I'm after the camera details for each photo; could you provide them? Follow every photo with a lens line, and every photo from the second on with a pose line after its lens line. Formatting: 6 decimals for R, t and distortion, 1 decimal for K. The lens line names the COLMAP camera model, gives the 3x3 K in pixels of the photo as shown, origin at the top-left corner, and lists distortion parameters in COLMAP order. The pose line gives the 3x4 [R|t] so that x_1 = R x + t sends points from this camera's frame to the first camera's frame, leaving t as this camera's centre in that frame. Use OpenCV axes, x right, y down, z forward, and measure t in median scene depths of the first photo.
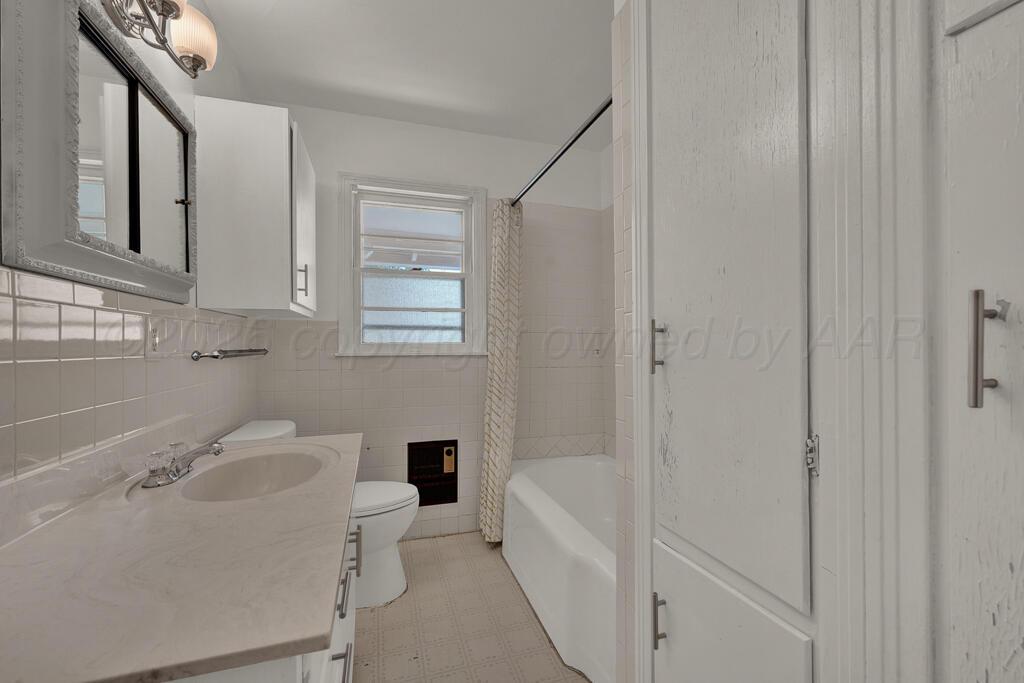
lens RADIAL K [[443.3, 0, 513.8], [0, 443.3, 343.5], [0, 0, 1]] dist [0.020787, -0.000210]
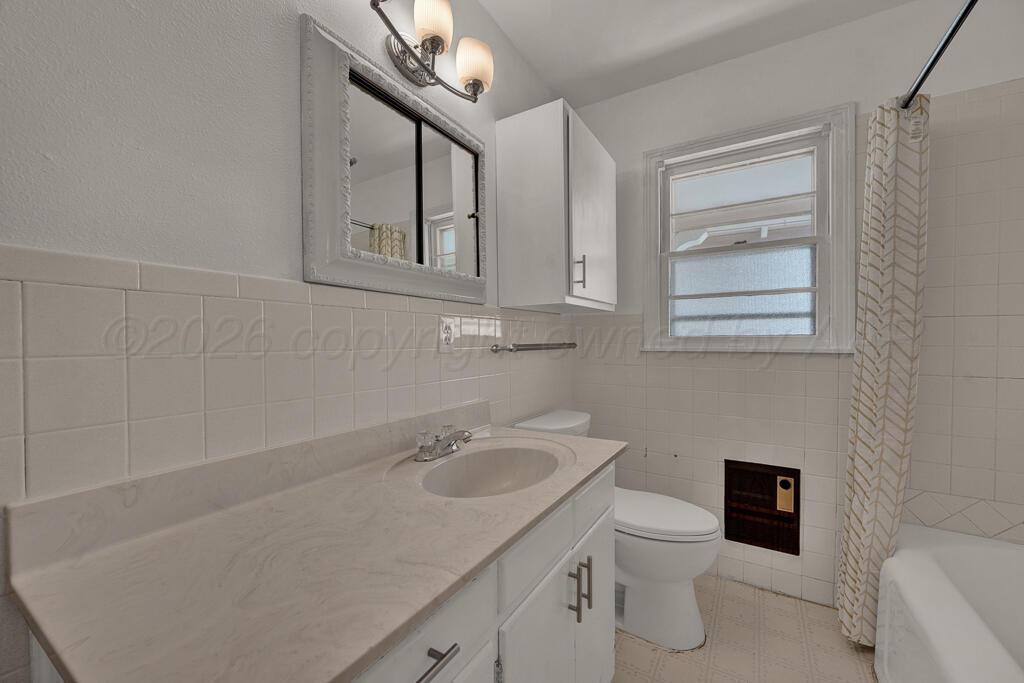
lens RADIAL K [[408.0, 0, 507.6], [0, 408.0, 344.6], [0, 0, 1]] dist [0.001775, -0.000052]
pose [[0.652747, 0.006054, -0.757551, 0.068538], [0.006639, 0.999884, 0.013711, 0.001508], [0.757547, -0.013979, 0.652631, 0.223182]]
